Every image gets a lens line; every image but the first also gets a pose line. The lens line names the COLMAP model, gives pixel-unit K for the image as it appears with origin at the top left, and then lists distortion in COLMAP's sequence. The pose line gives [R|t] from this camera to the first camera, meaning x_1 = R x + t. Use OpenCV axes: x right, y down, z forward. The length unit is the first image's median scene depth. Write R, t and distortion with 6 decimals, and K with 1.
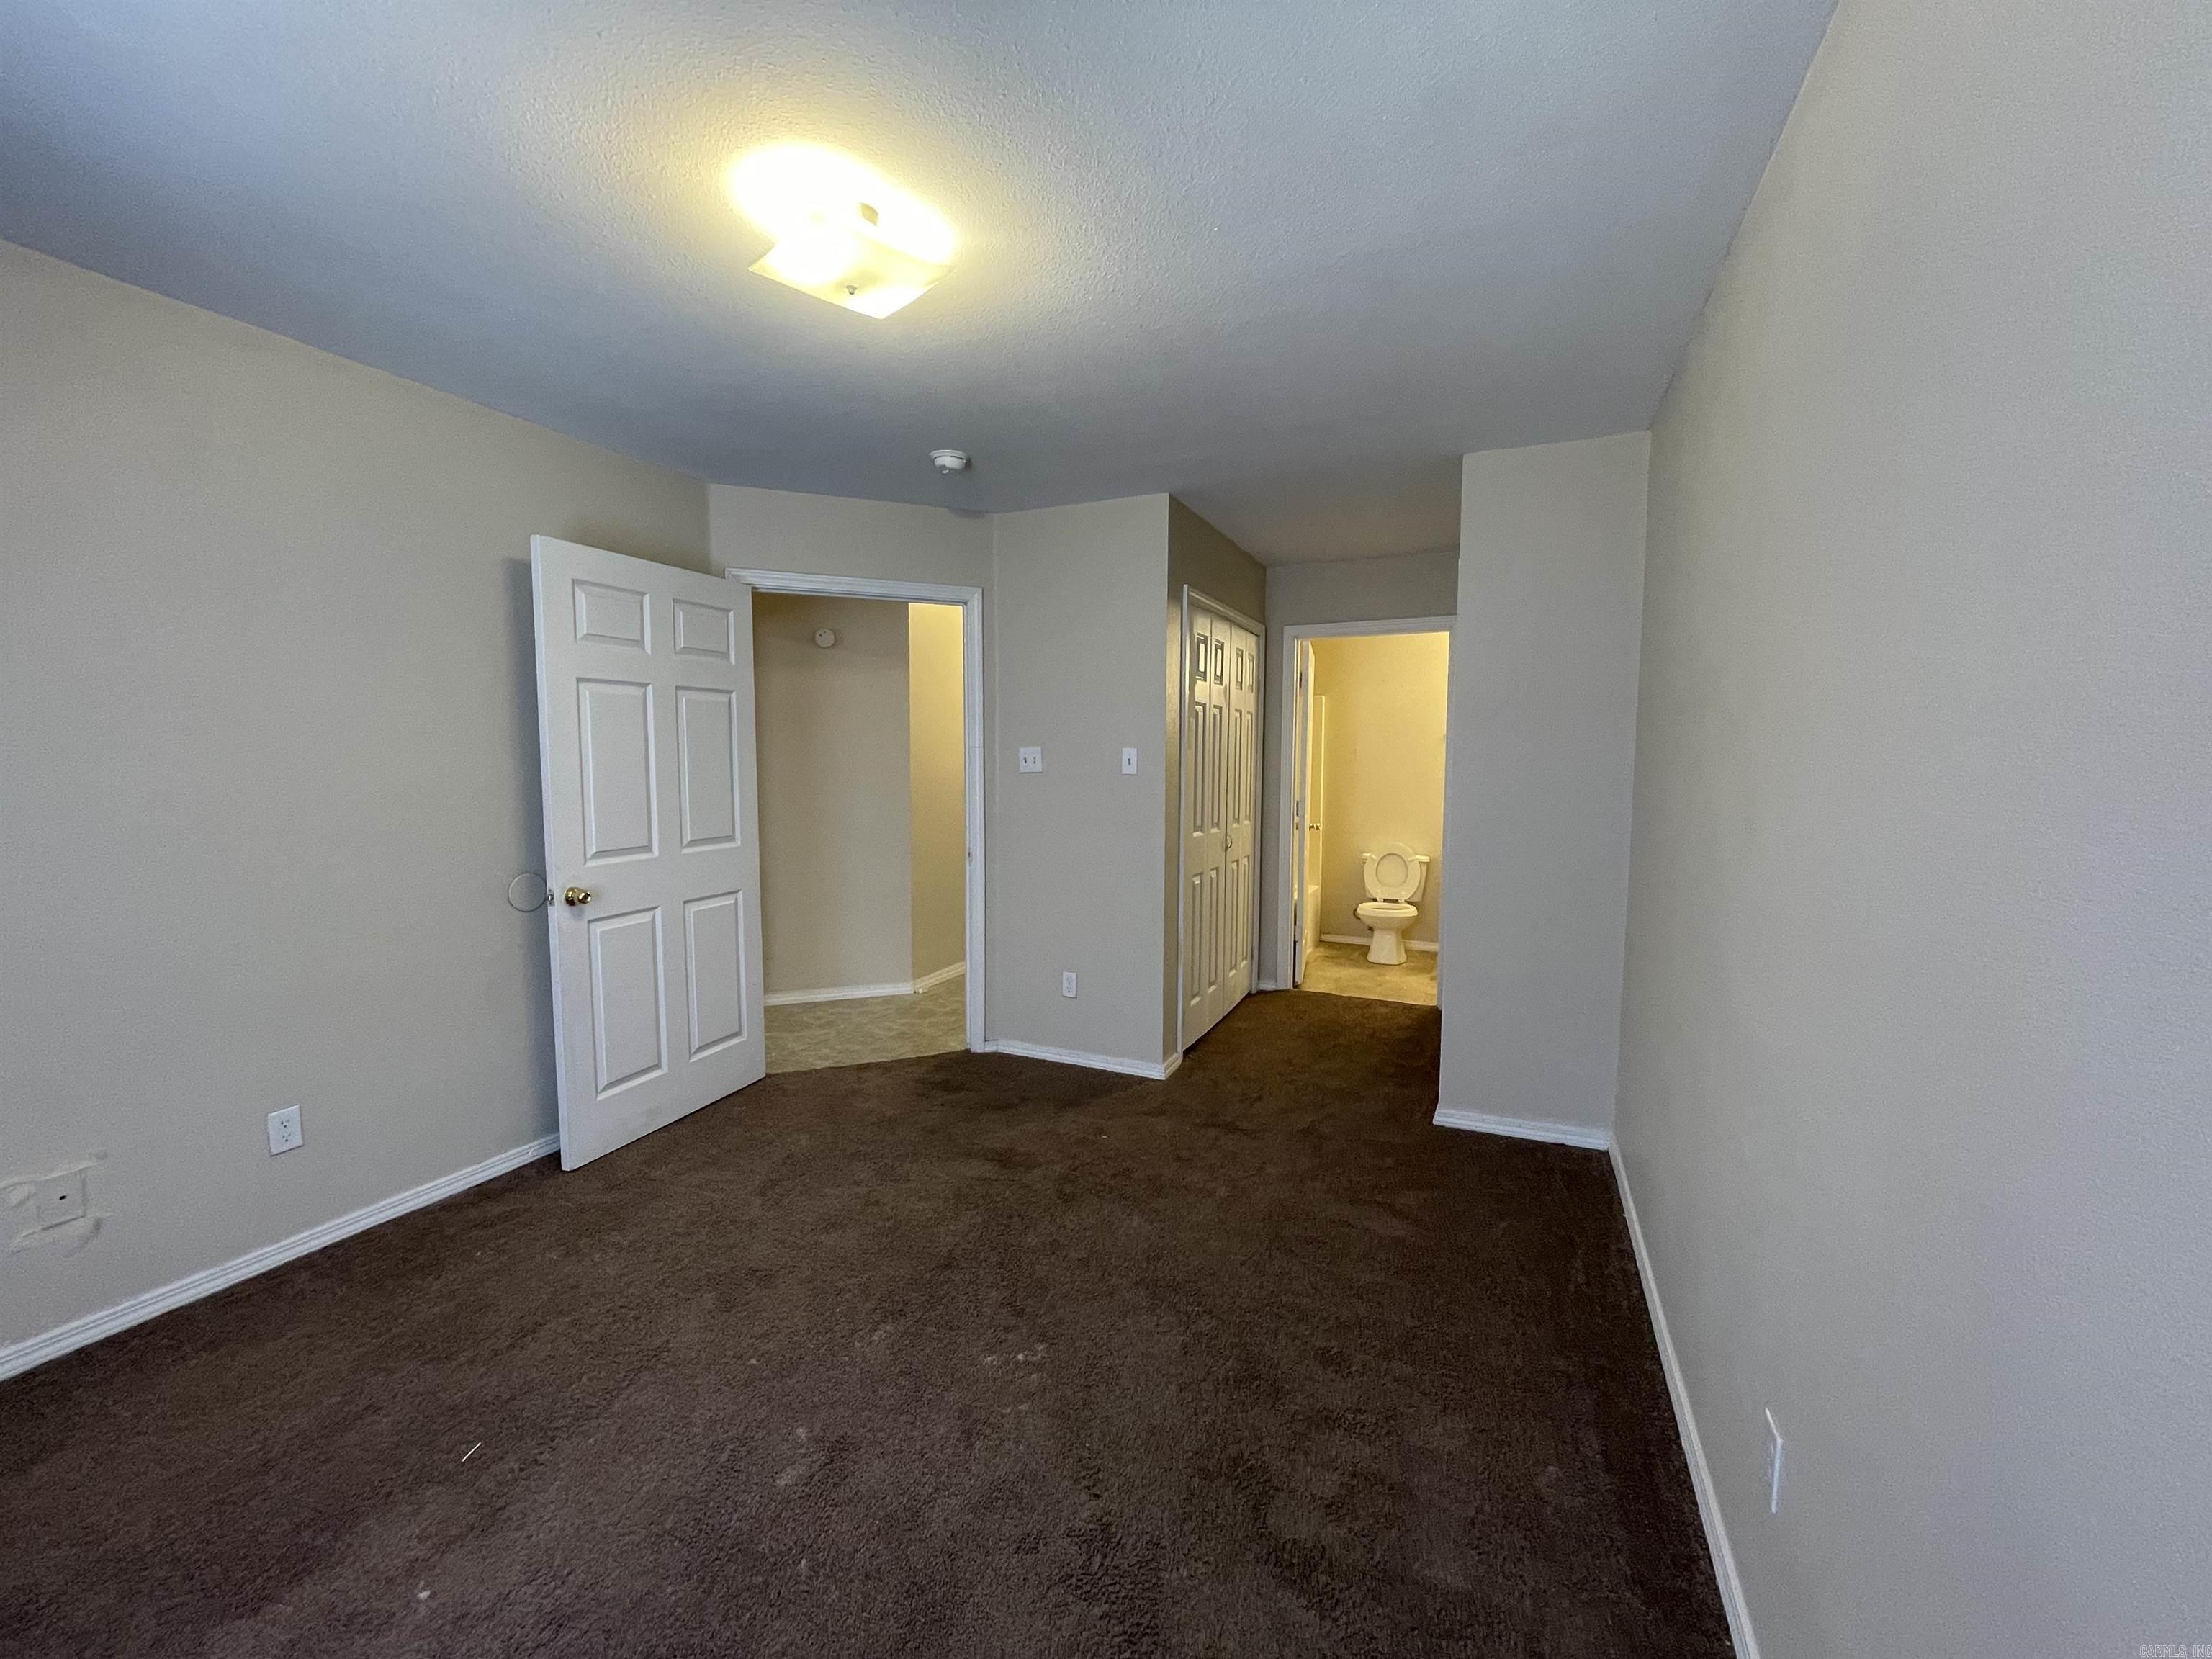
lens RADIAL K [[890.4, 0, 1079.4], [0, 890.4, 828.6], [0, 0, 1]] dist [0.016890, 0.000030]
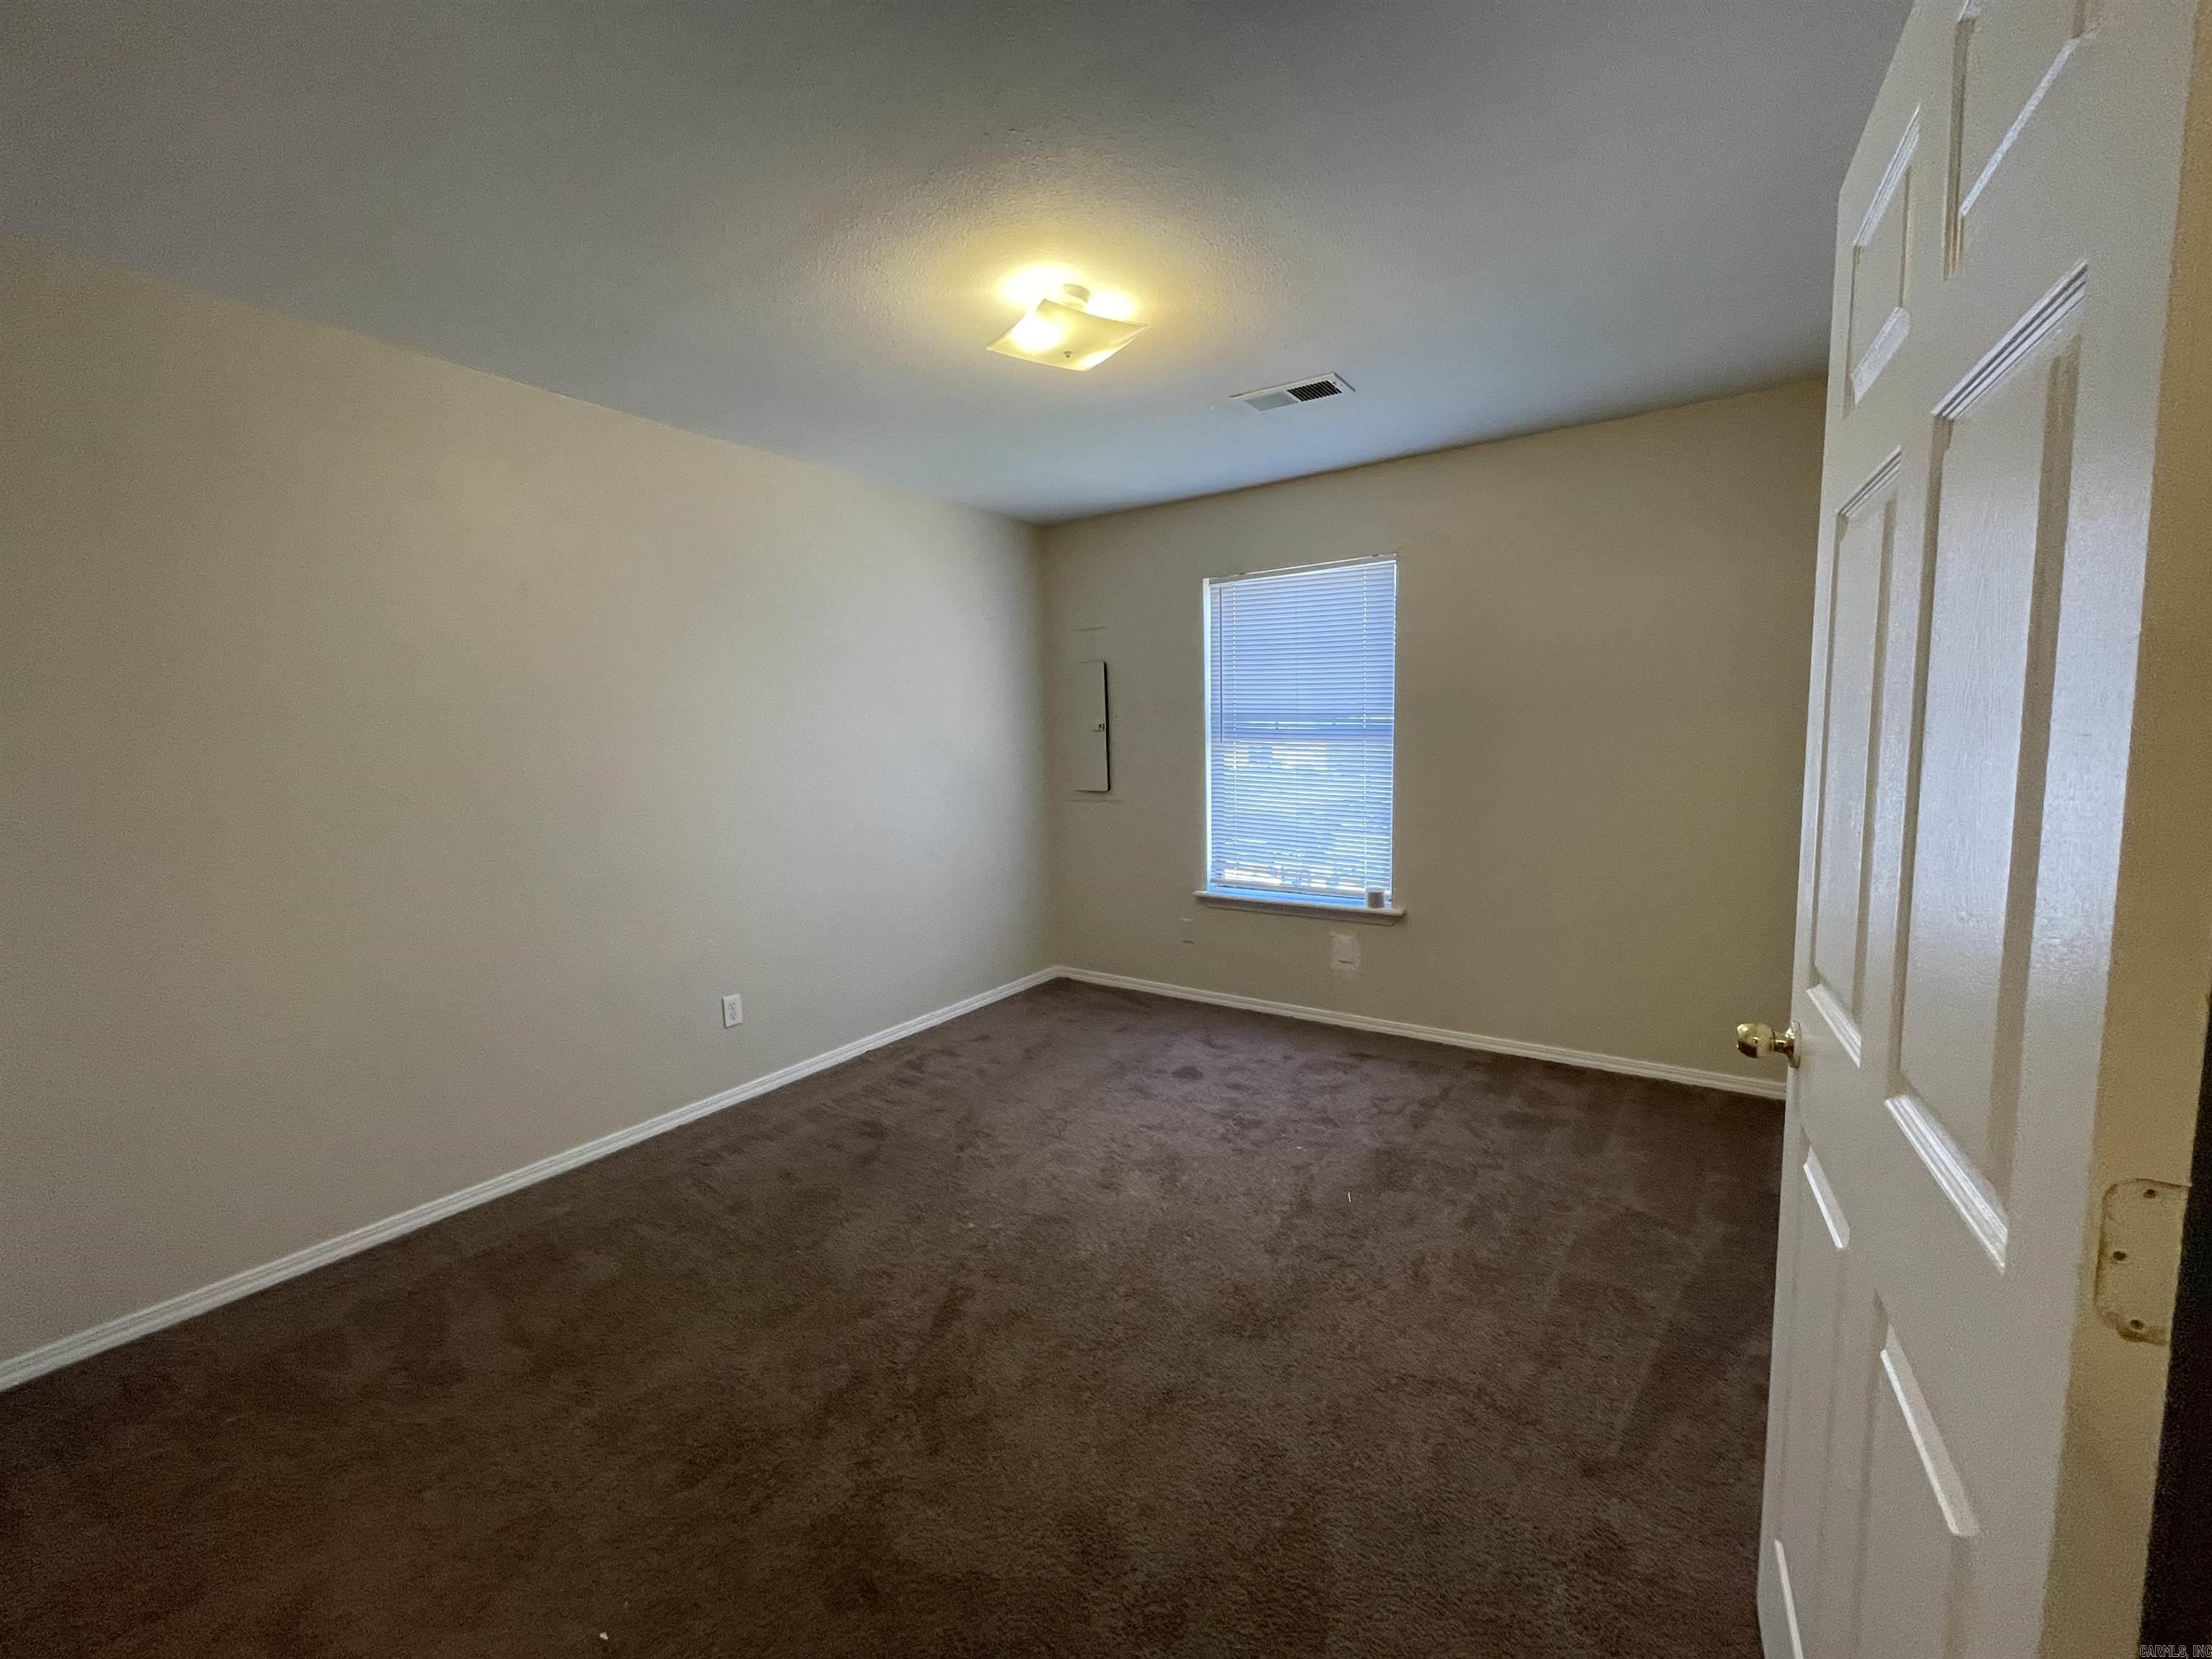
lens RADIAL K [[898.4, 0, 1106.0], [0, 898.4, 829.5], [0, 0, 1]] dist [-0.001511, 0.000063]
pose [[-0.987420, 0.006949, 0.157969, -0.195454], [0.036855, 0.981633, 0.187188, -0.070286], [-0.153766, 0.190655, -0.969539, 0.904335]]
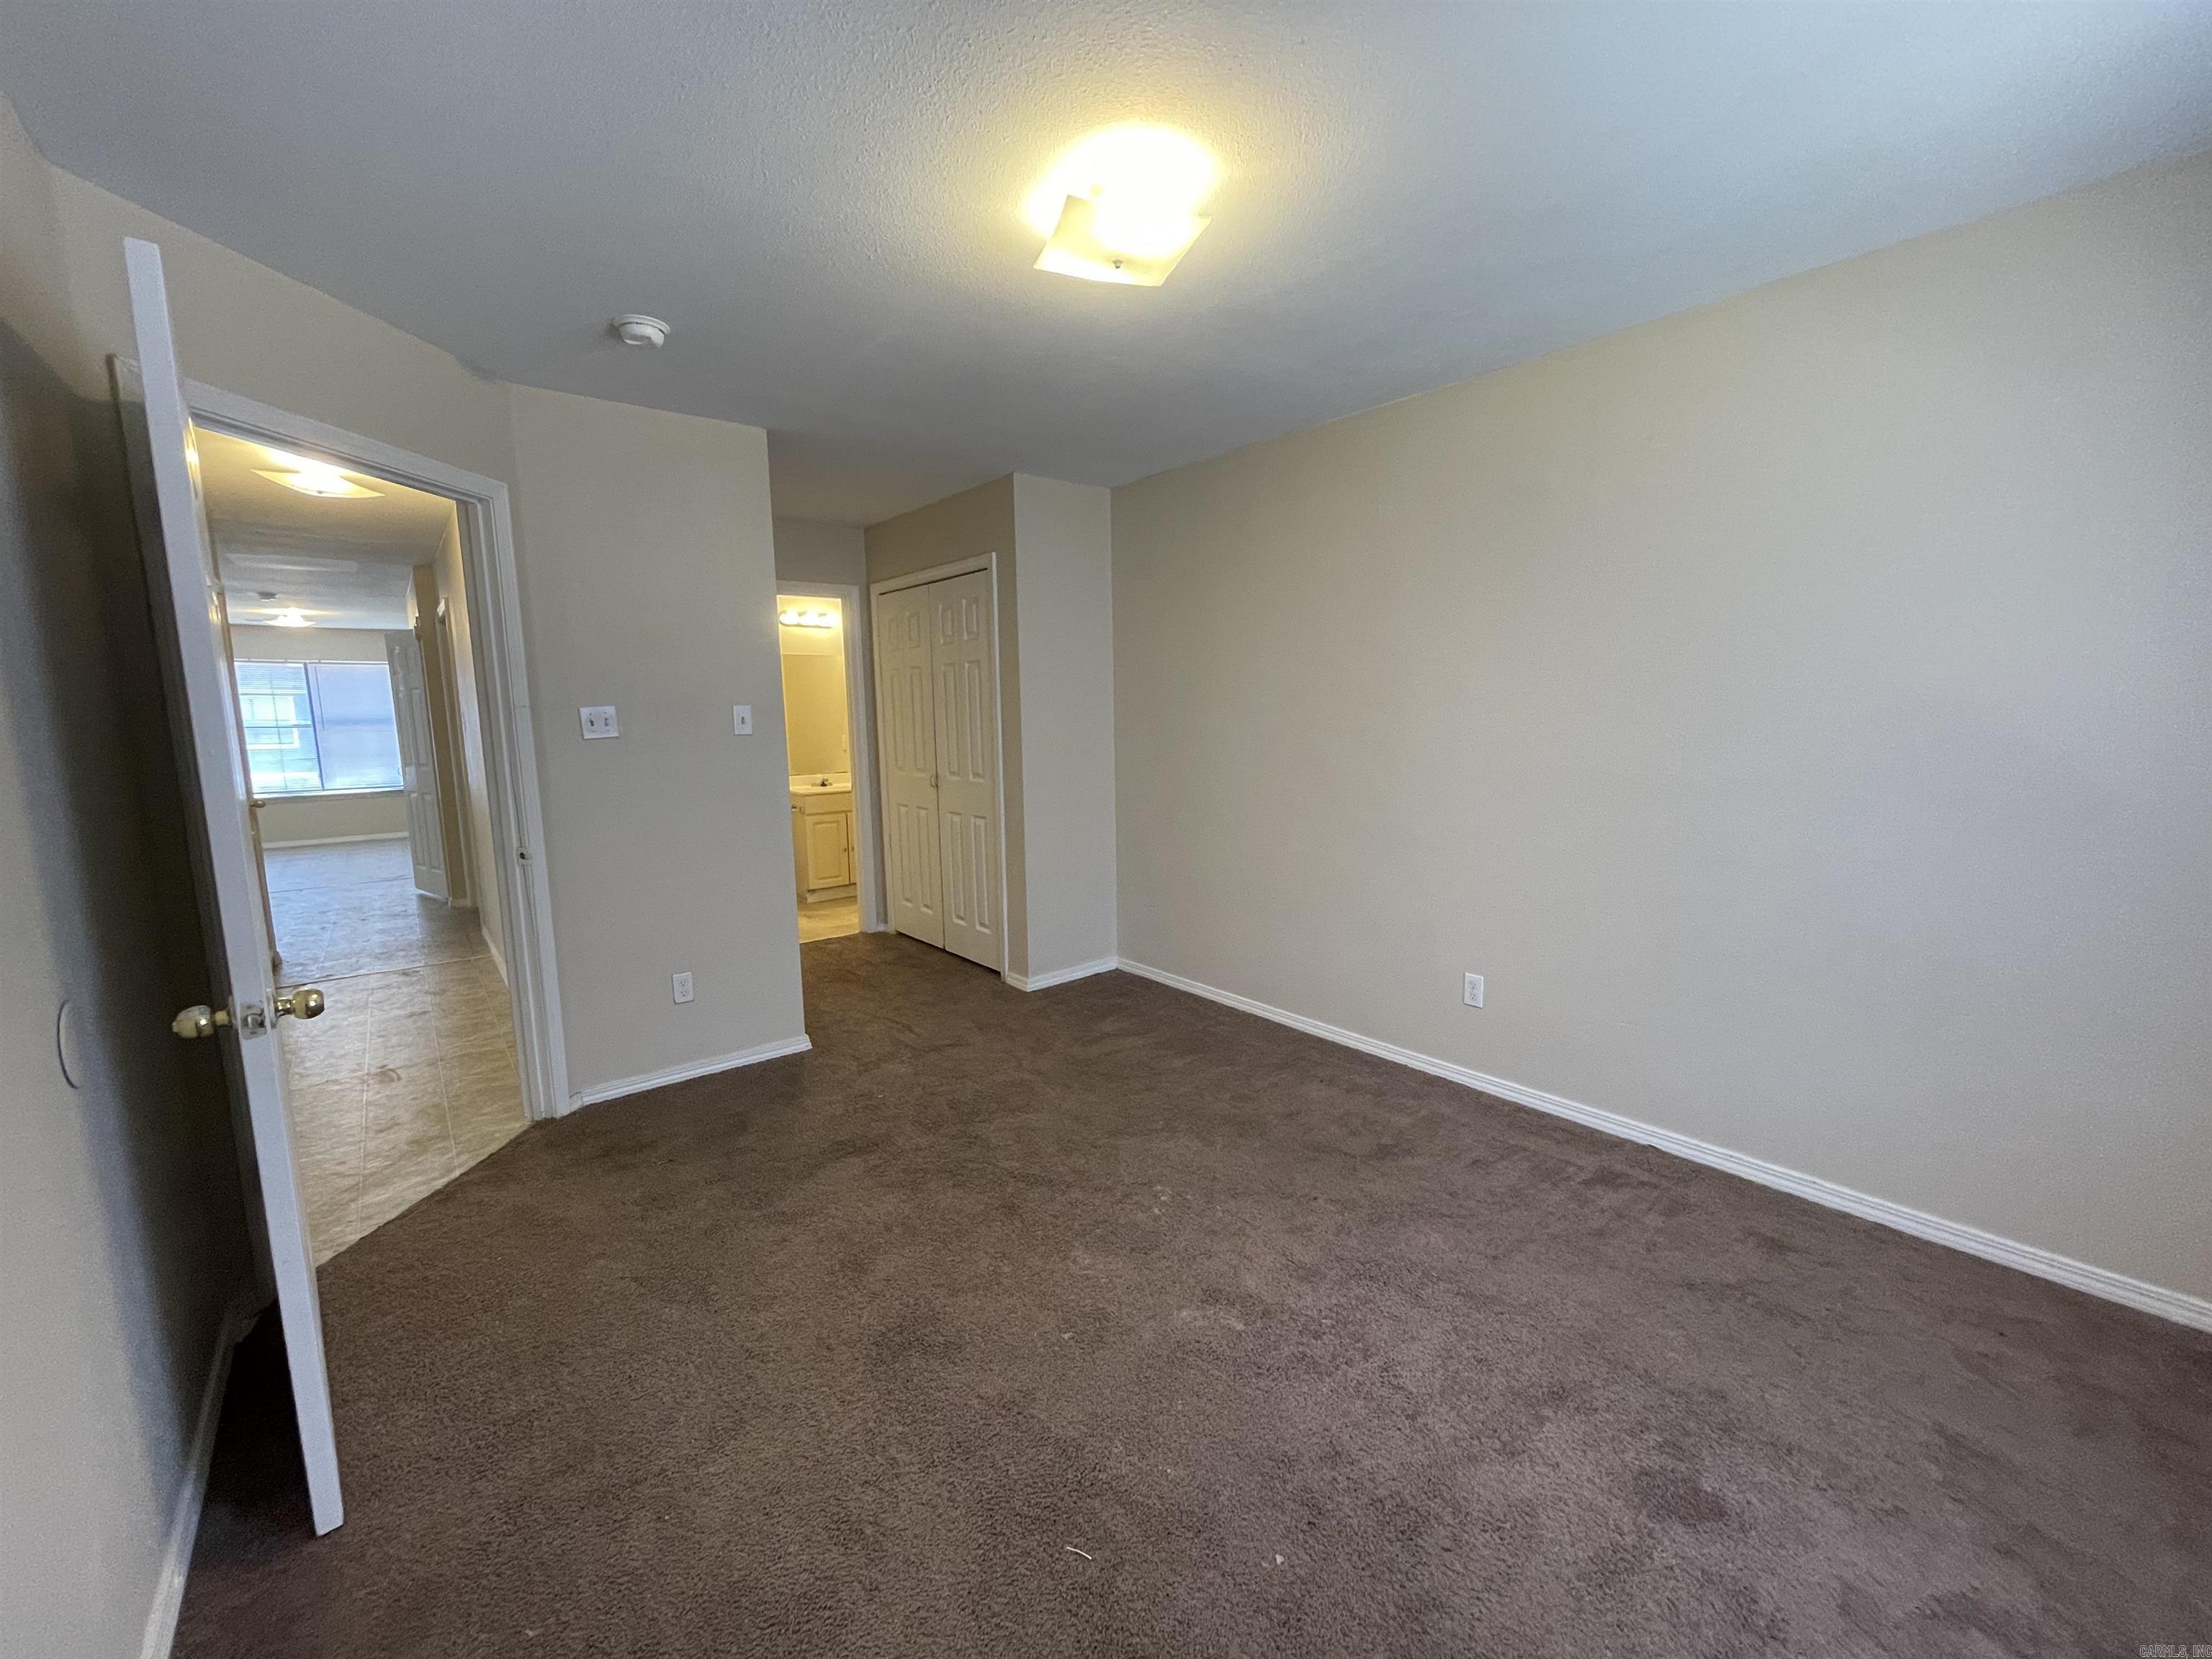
lens RADIAL K [[898.4, 0, 1106.0], [0, 898.4, 829.5], [0, 0, 1]] dist [-0.001511, 0.000063]
pose [[0.432755, -0.130657, 0.891993, -0.501816], [0.090728, 0.990730, 0.101103, -0.020034], [-0.896935, 0.037176, 0.440598, 0.223439]]
